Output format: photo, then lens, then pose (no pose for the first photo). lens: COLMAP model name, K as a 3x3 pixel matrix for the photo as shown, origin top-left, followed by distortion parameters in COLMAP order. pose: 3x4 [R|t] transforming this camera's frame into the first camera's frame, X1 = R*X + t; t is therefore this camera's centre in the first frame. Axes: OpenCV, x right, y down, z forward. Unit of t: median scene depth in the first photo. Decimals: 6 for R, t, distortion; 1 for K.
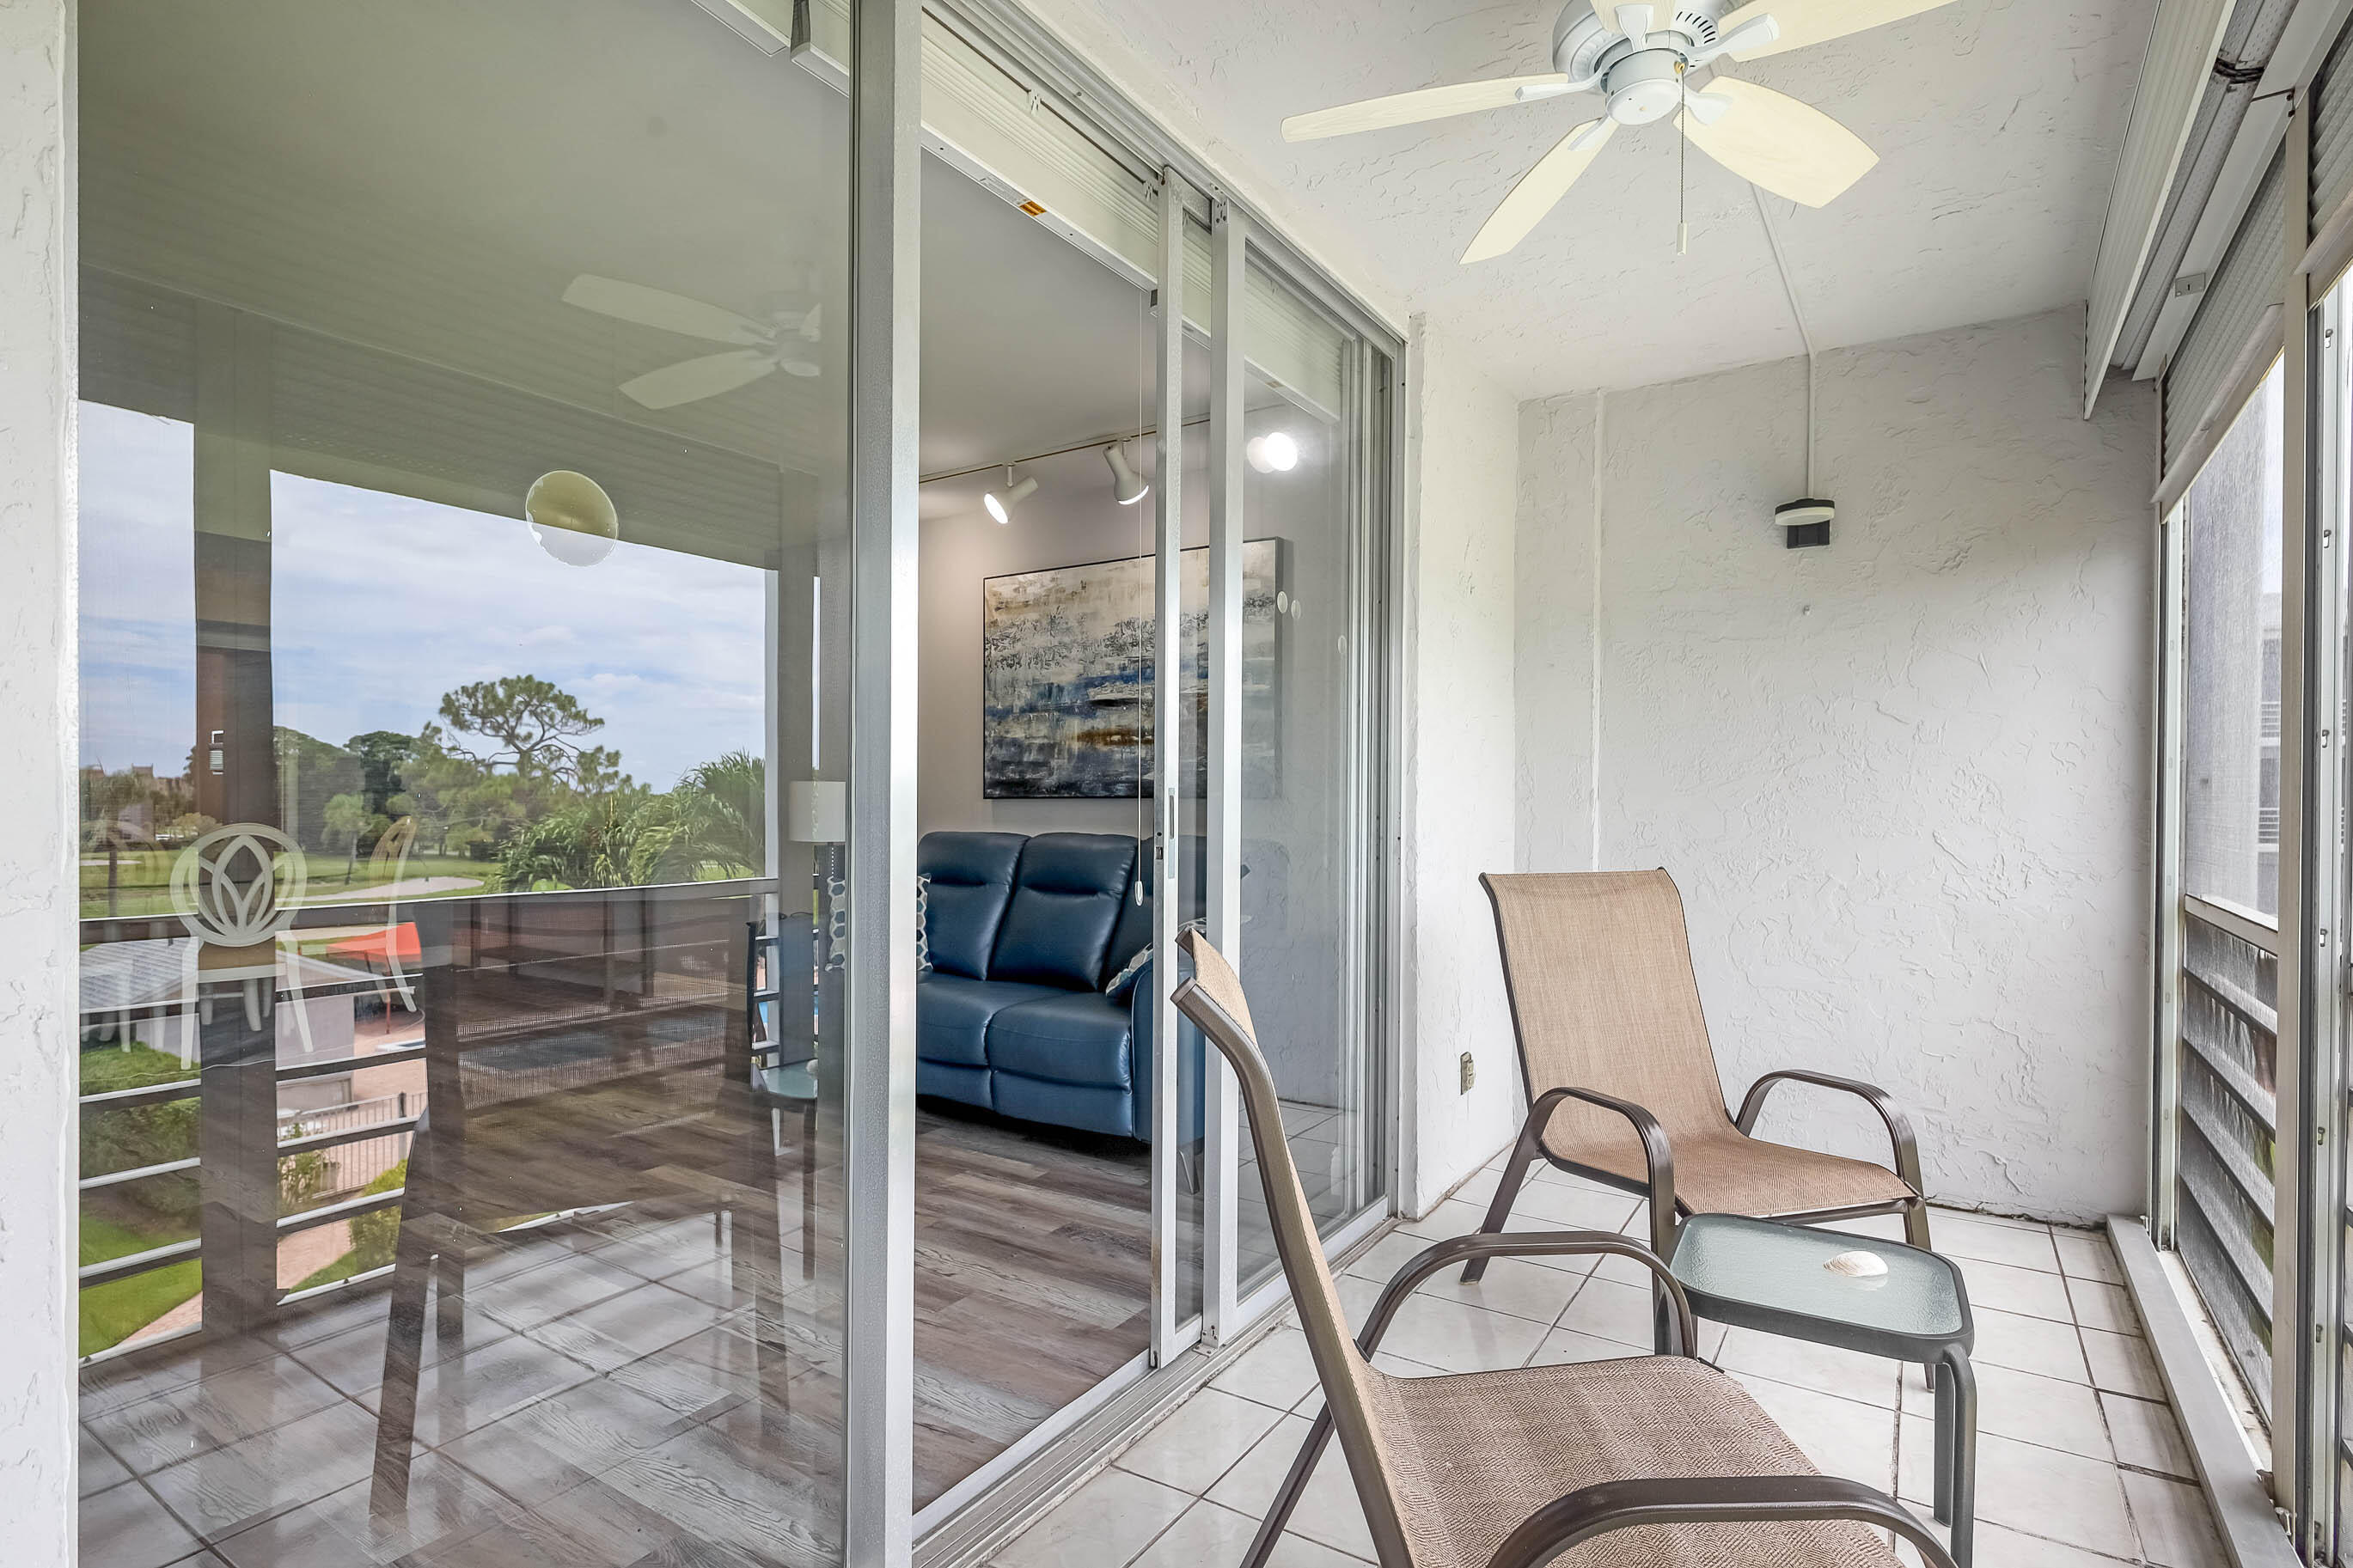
lens RADIAL K [[1169.7, 0, 1171.8], [0, 1169.7, 795.8], [0, 0, 1]] dist [0.010605, -0.004970]
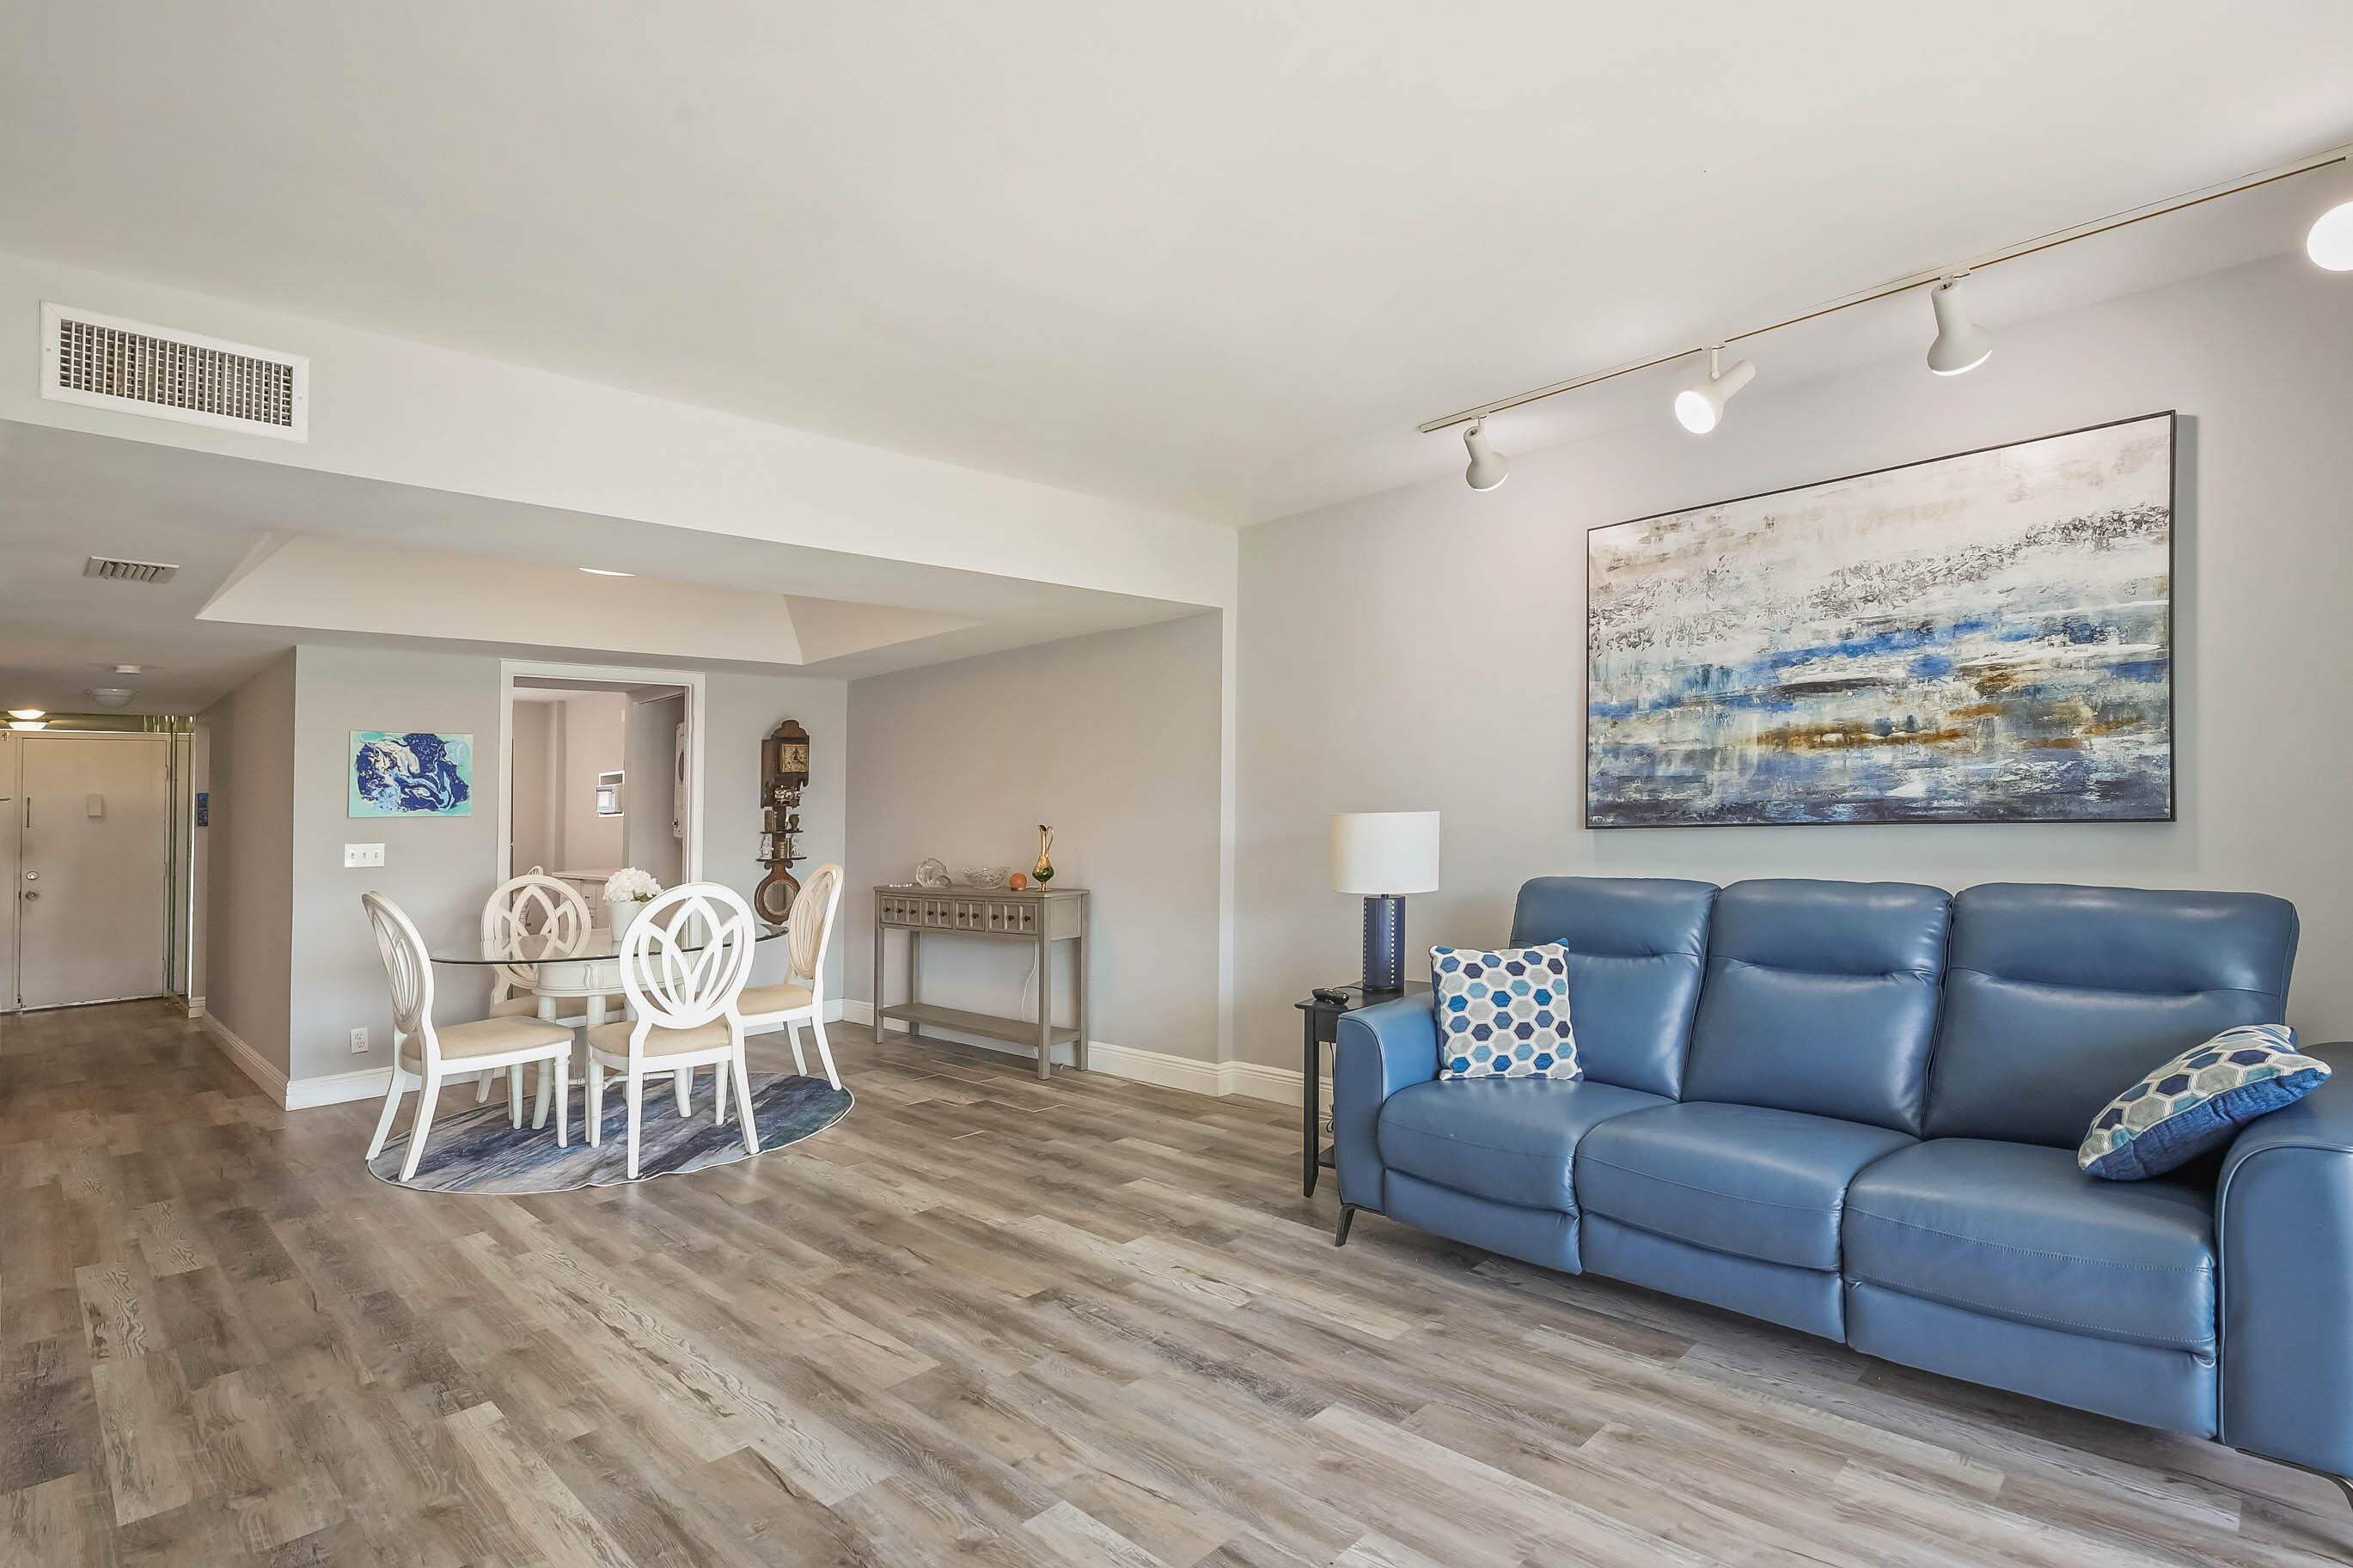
lens RADIAL K [[1169.7, 0, 1154.6], [0, 1169.7, 742.1], [0, 0, 1]] dist [0.010605, -0.004970]
pose [[0.978772, -0.040671, -0.200876, -0.297879], [0.029470, 0.997856, -0.058441, -0.018147], [0.202822, 0.051280, 0.977872, 0.243415]]
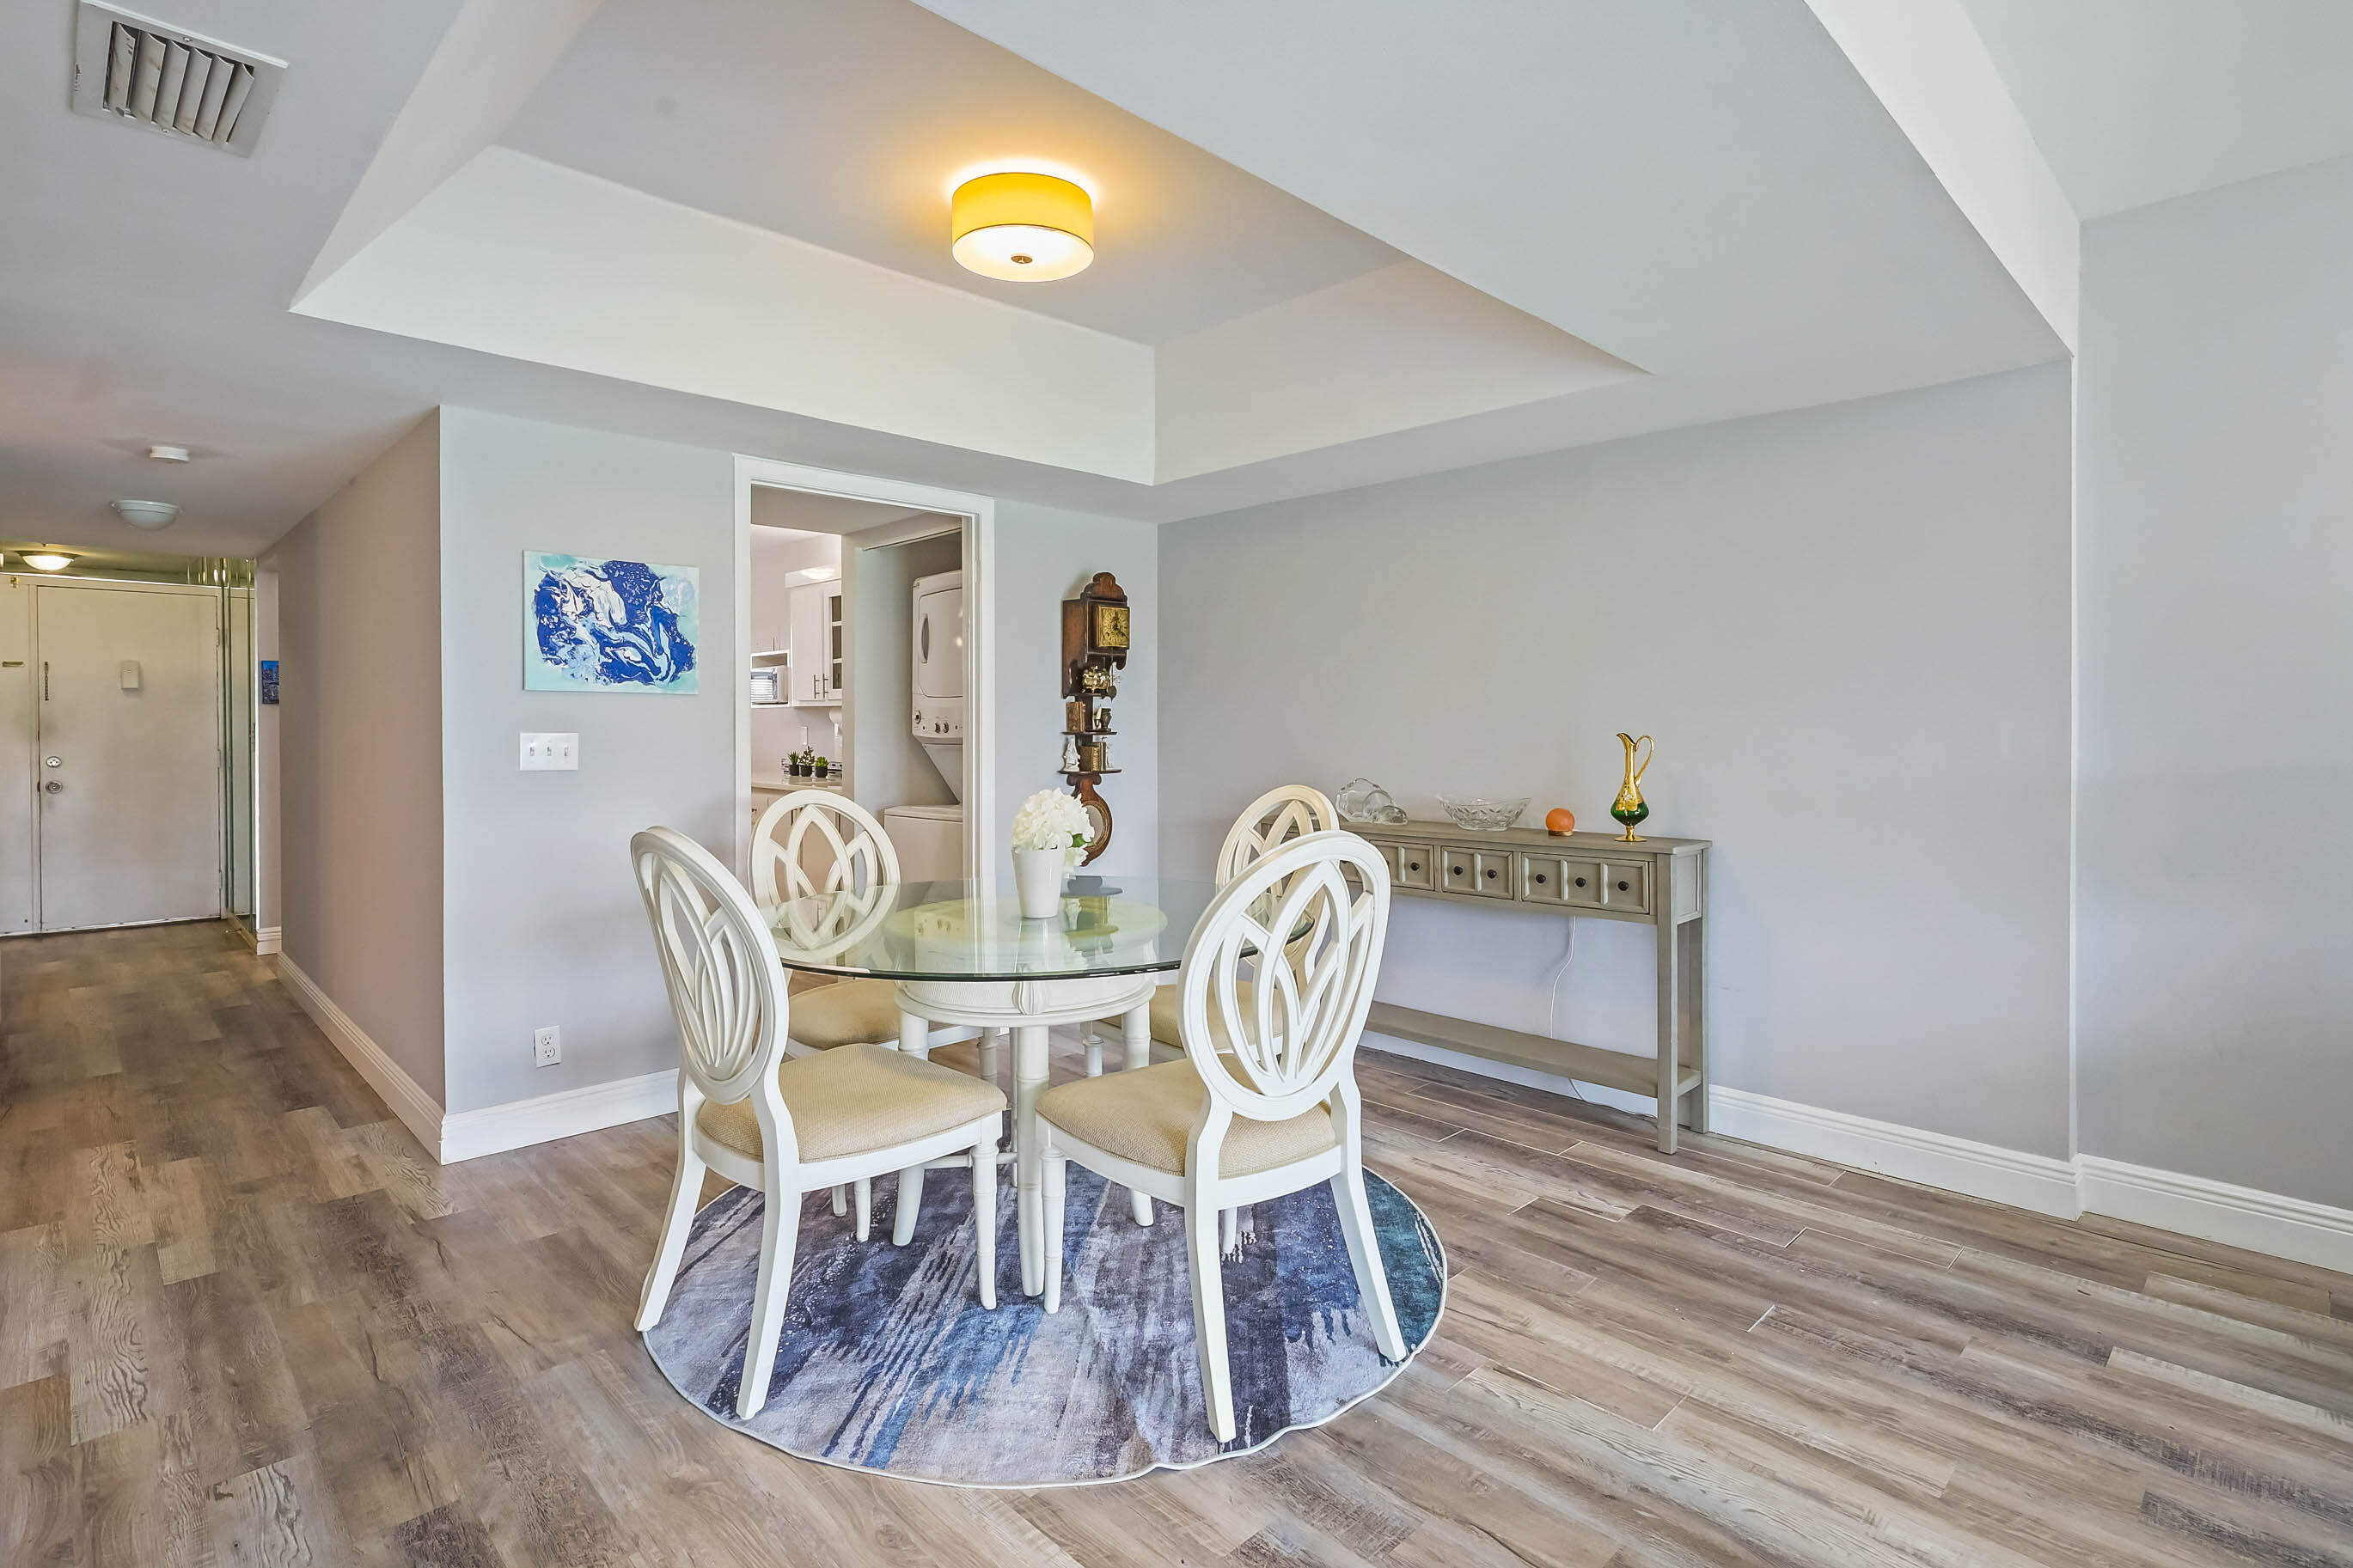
lens RADIAL K [[1169.7, 0, 1148.6], [0, 1169.7, 724.7], [0, 0, 1]] dist [0.010605, -0.004970]
pose [[0.974555, -0.002099, -0.224141, -0.768948], [0.002567, 0.999995, 0.001797, -0.014306], [0.224136, -0.002327, 0.974555, 0.597300]]
